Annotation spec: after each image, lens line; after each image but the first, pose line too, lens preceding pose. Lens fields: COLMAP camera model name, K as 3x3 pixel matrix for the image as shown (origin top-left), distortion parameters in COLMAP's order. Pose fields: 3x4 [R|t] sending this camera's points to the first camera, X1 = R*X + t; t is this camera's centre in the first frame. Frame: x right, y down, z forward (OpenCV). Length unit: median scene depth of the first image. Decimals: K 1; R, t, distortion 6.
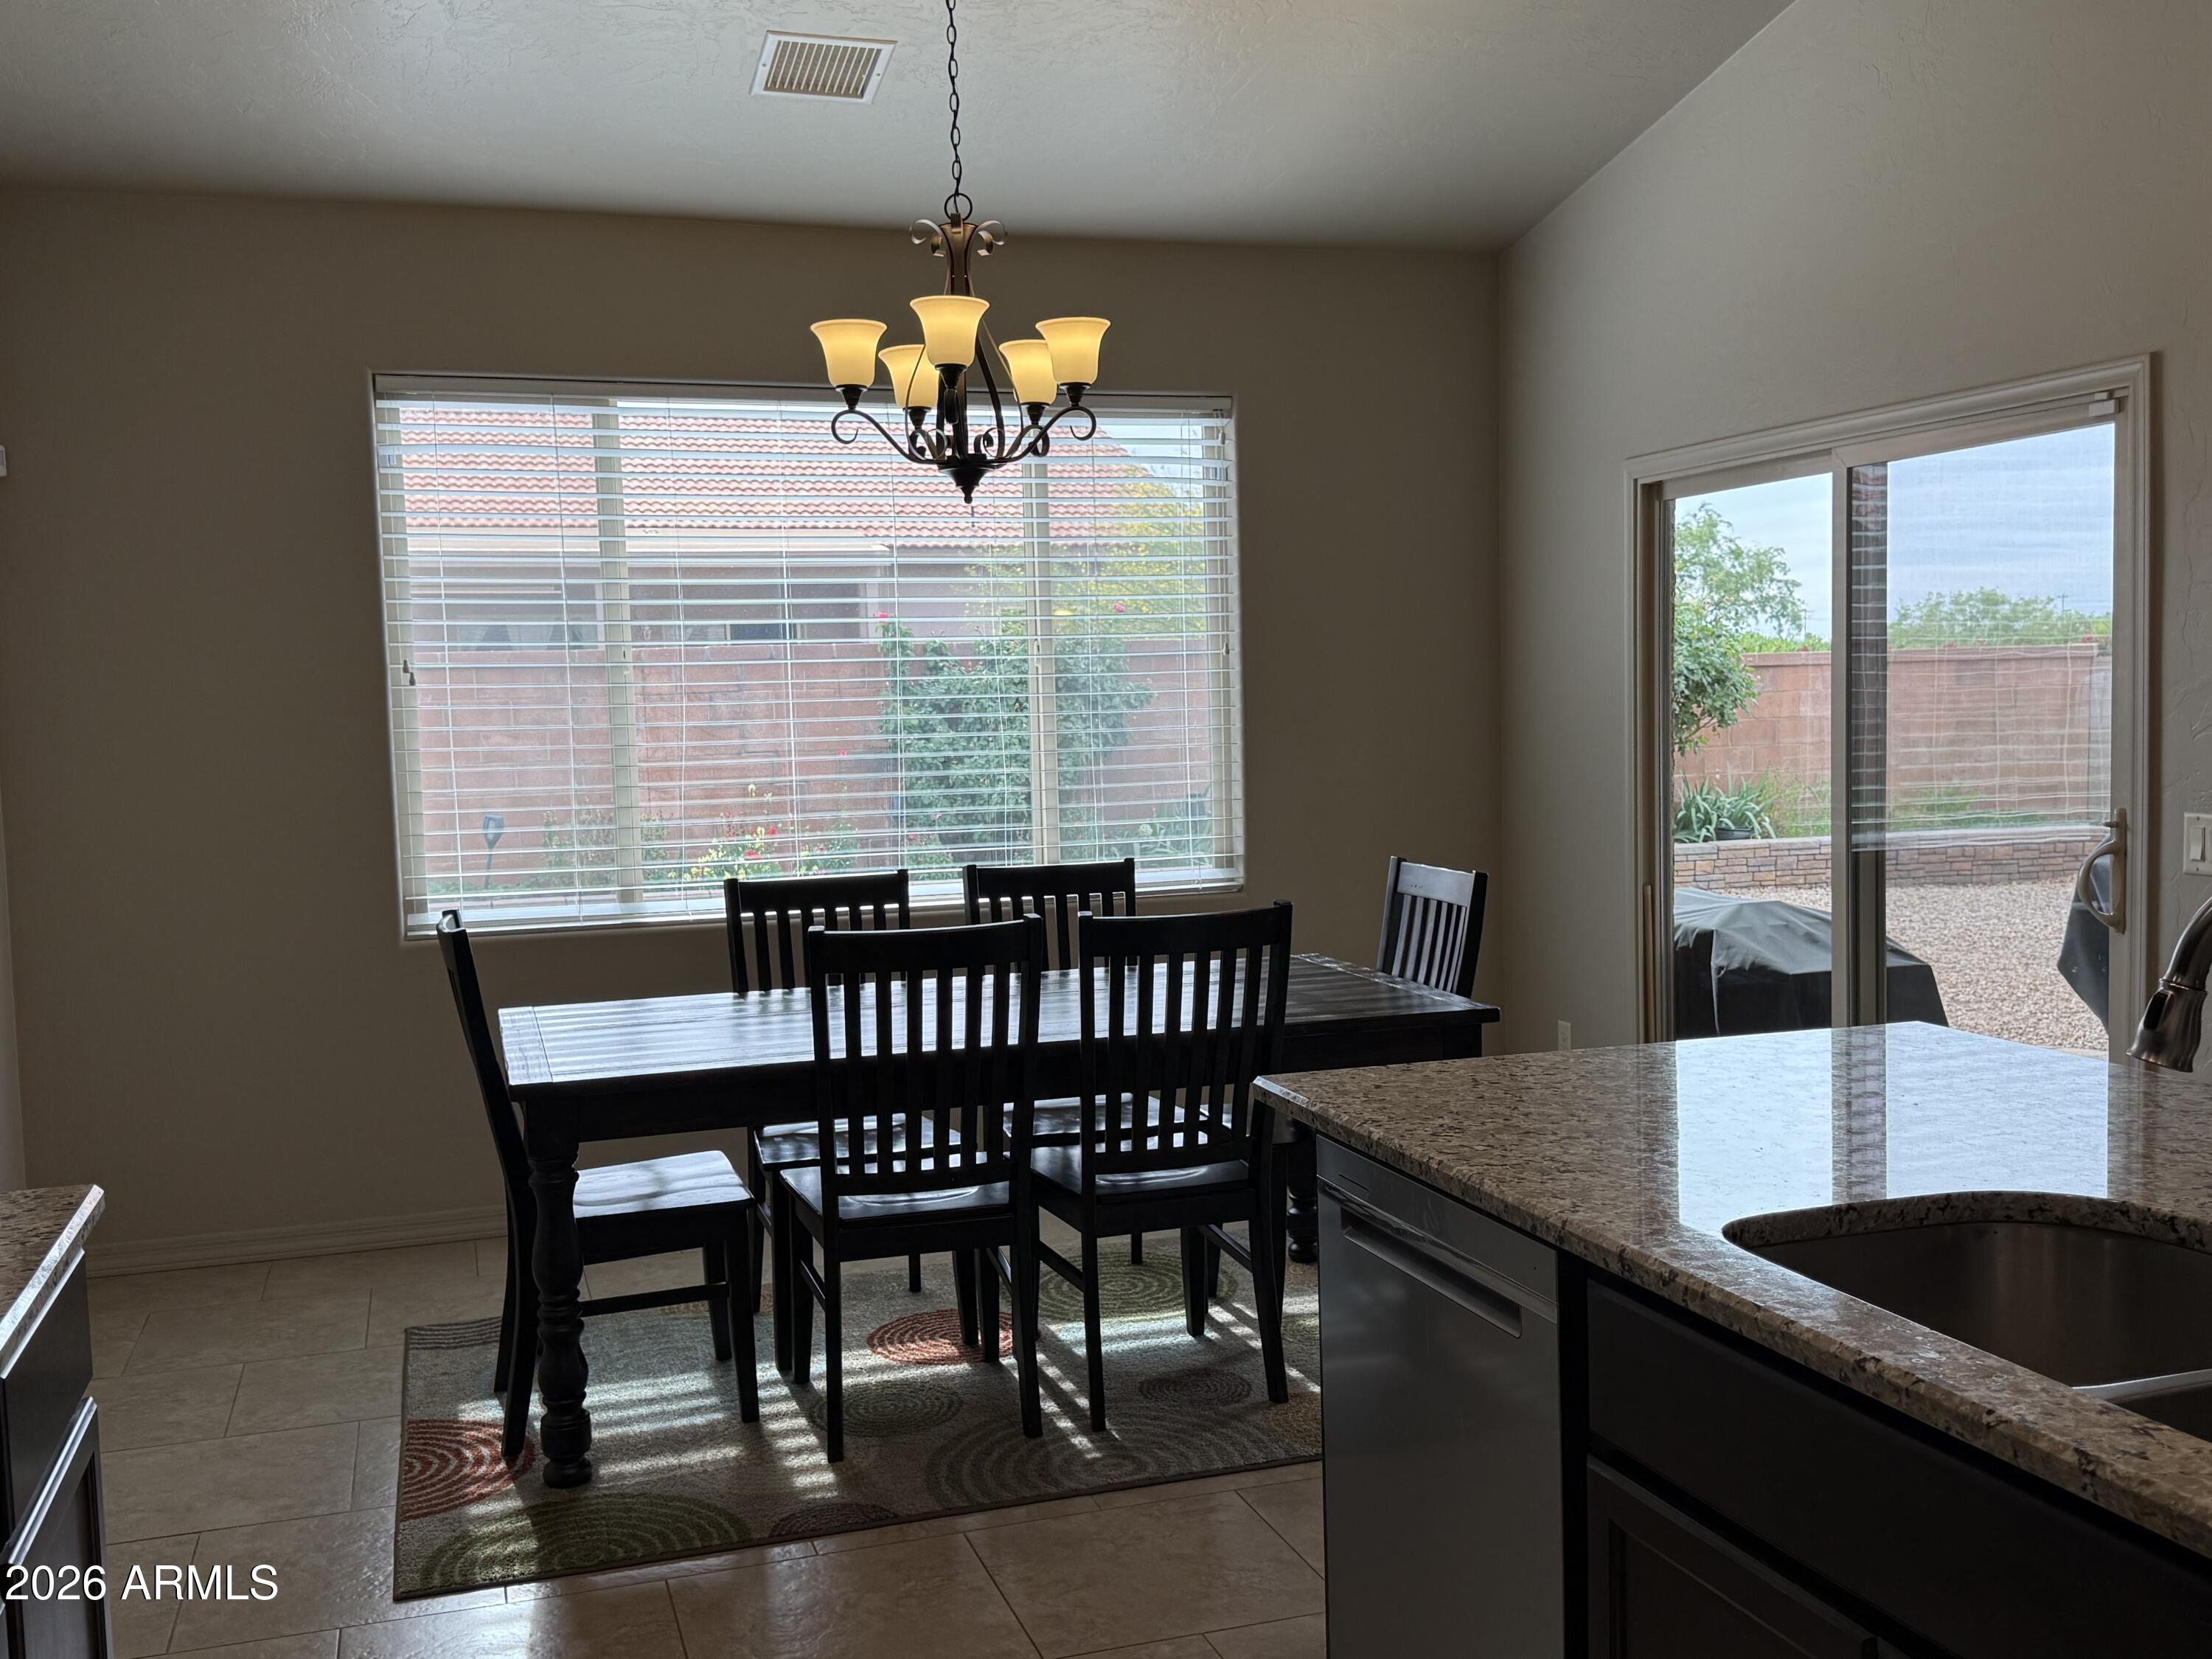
lens RADIAL K [[2058.7, 0, 1106.0], [0, 2058.7, 829.5], [0, 0, 1]] dist [-0.010197, -0.007596]
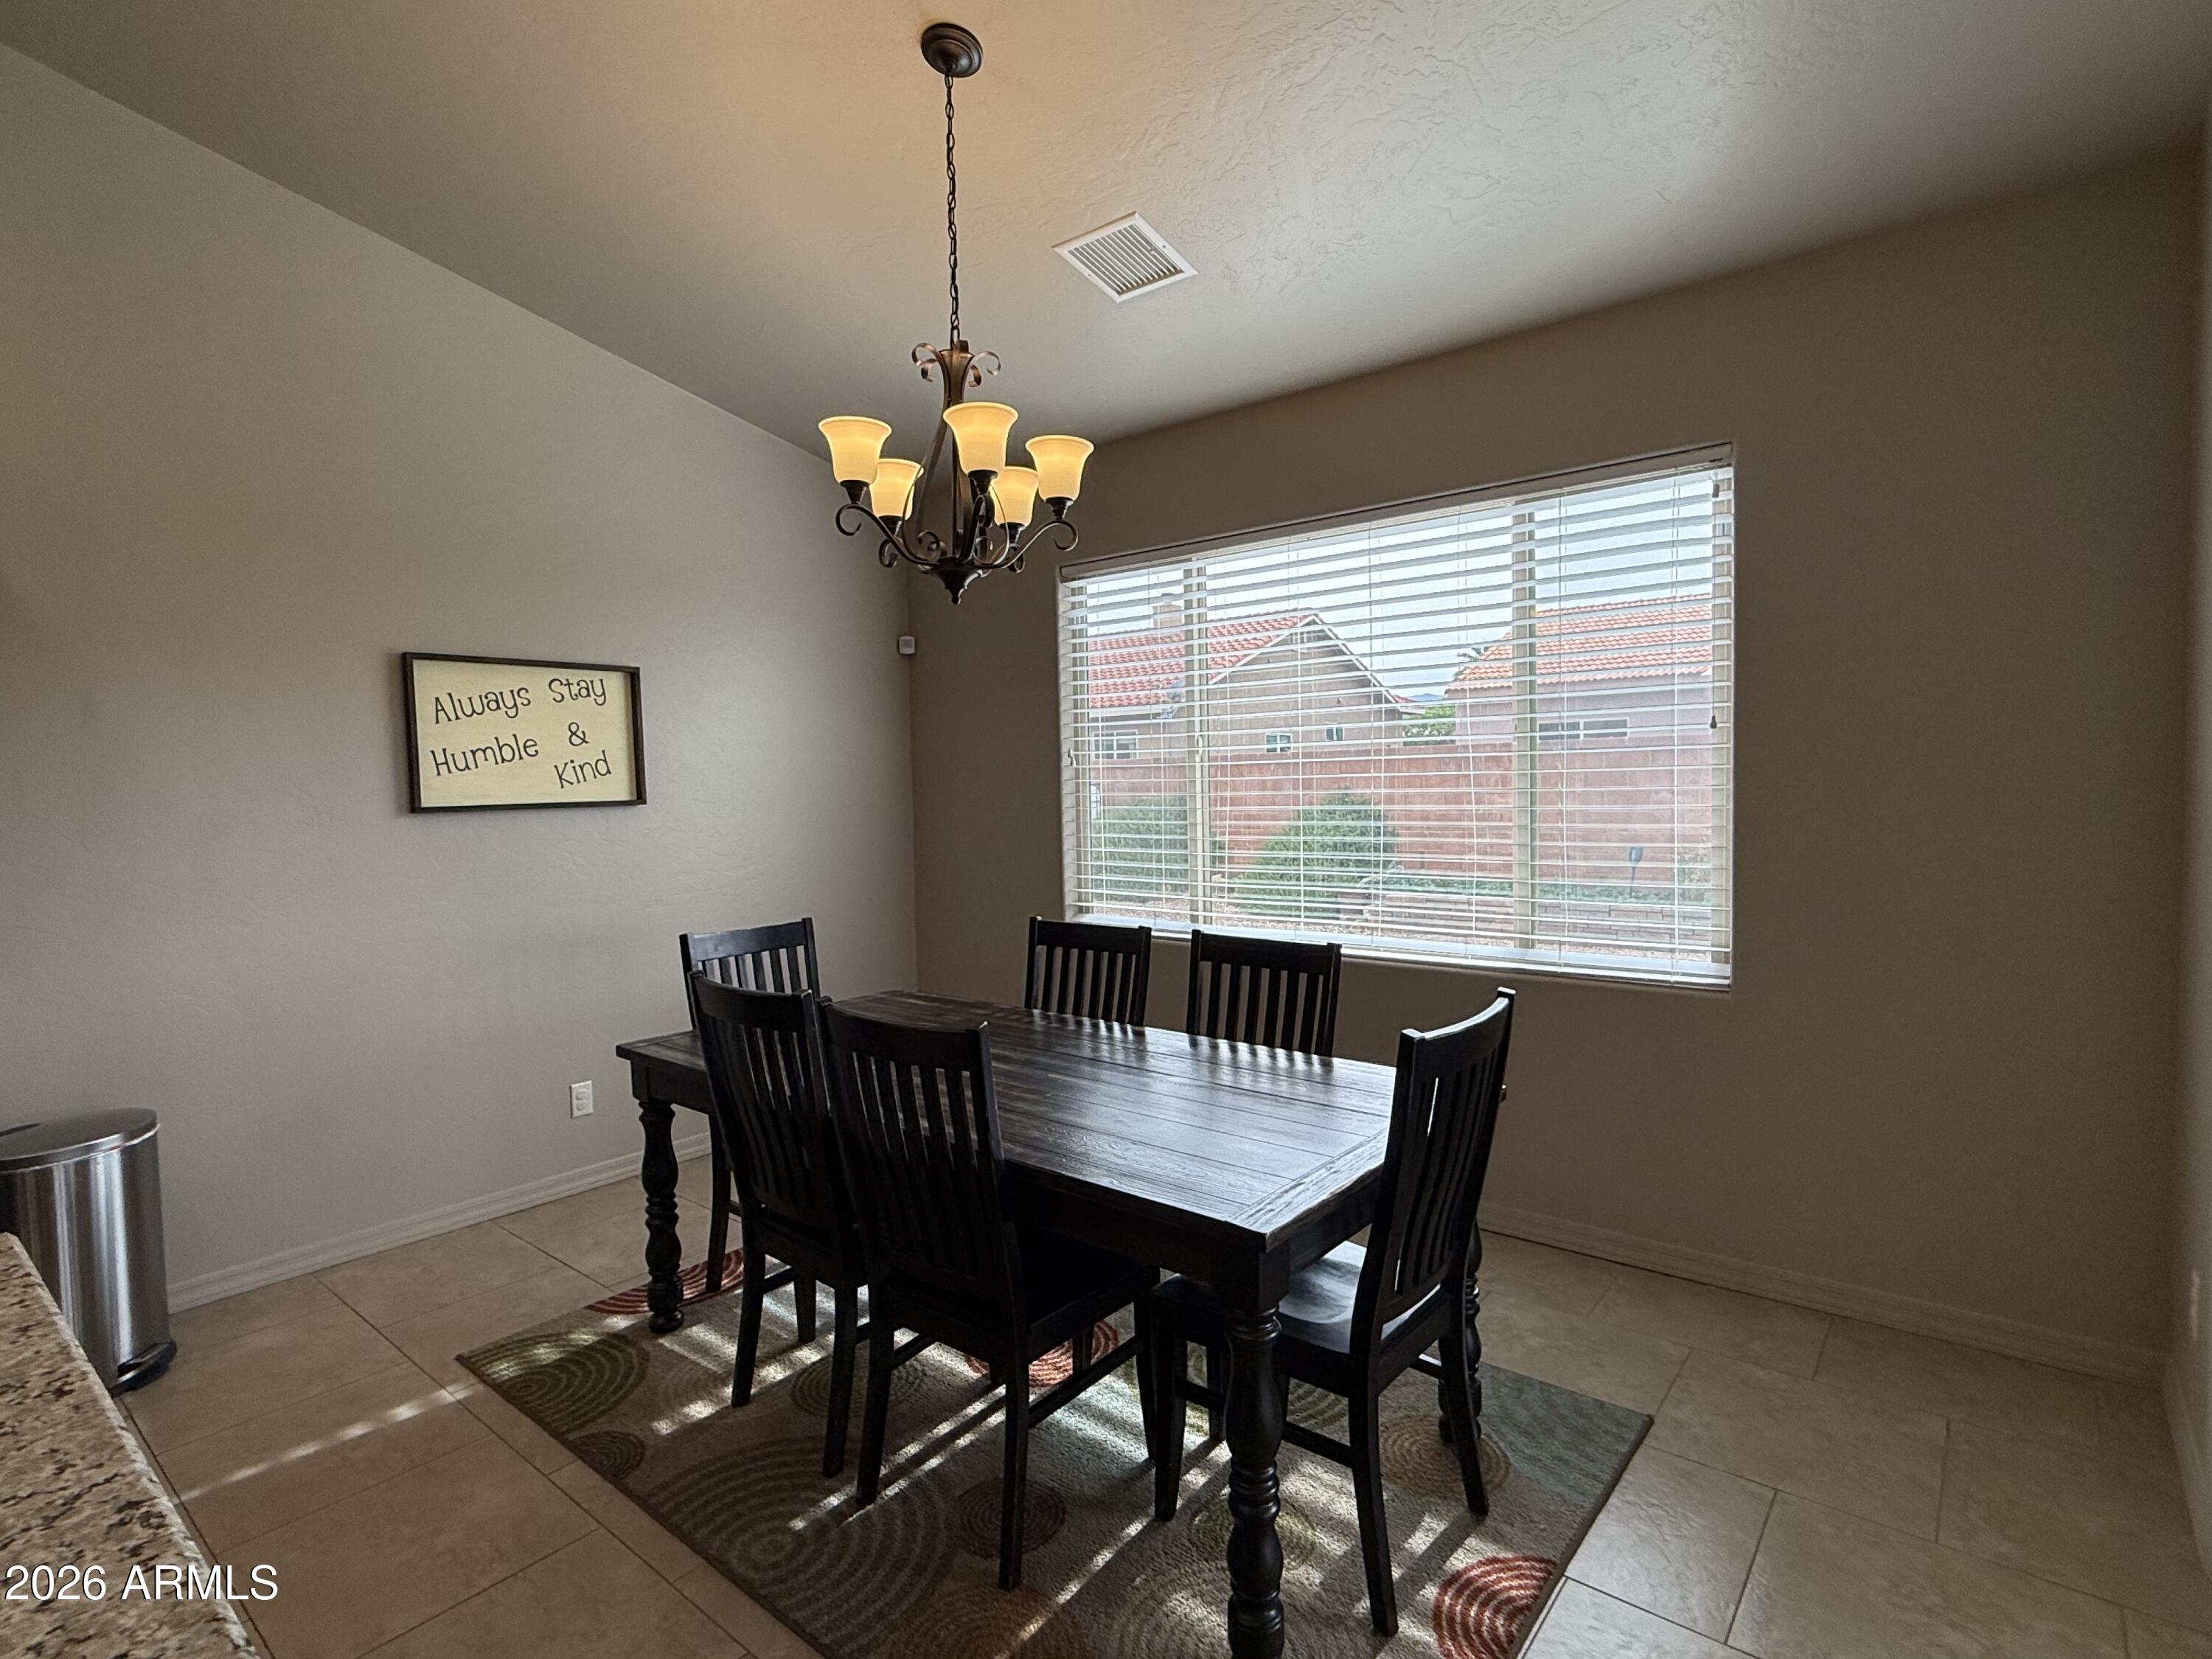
lens RADIAL K [[1077.2, 0, 1101.6], [0, 1077.2, 833.9], [0, 0, 1]] dist [0.002275, 0.000248]
pose [[0.541572, 0.053790, -0.838932, 0.359864], [-0.054977, 0.998081, 0.028504, -0.043697], [0.838855, 0.030685, 0.543490, 0.588320]]
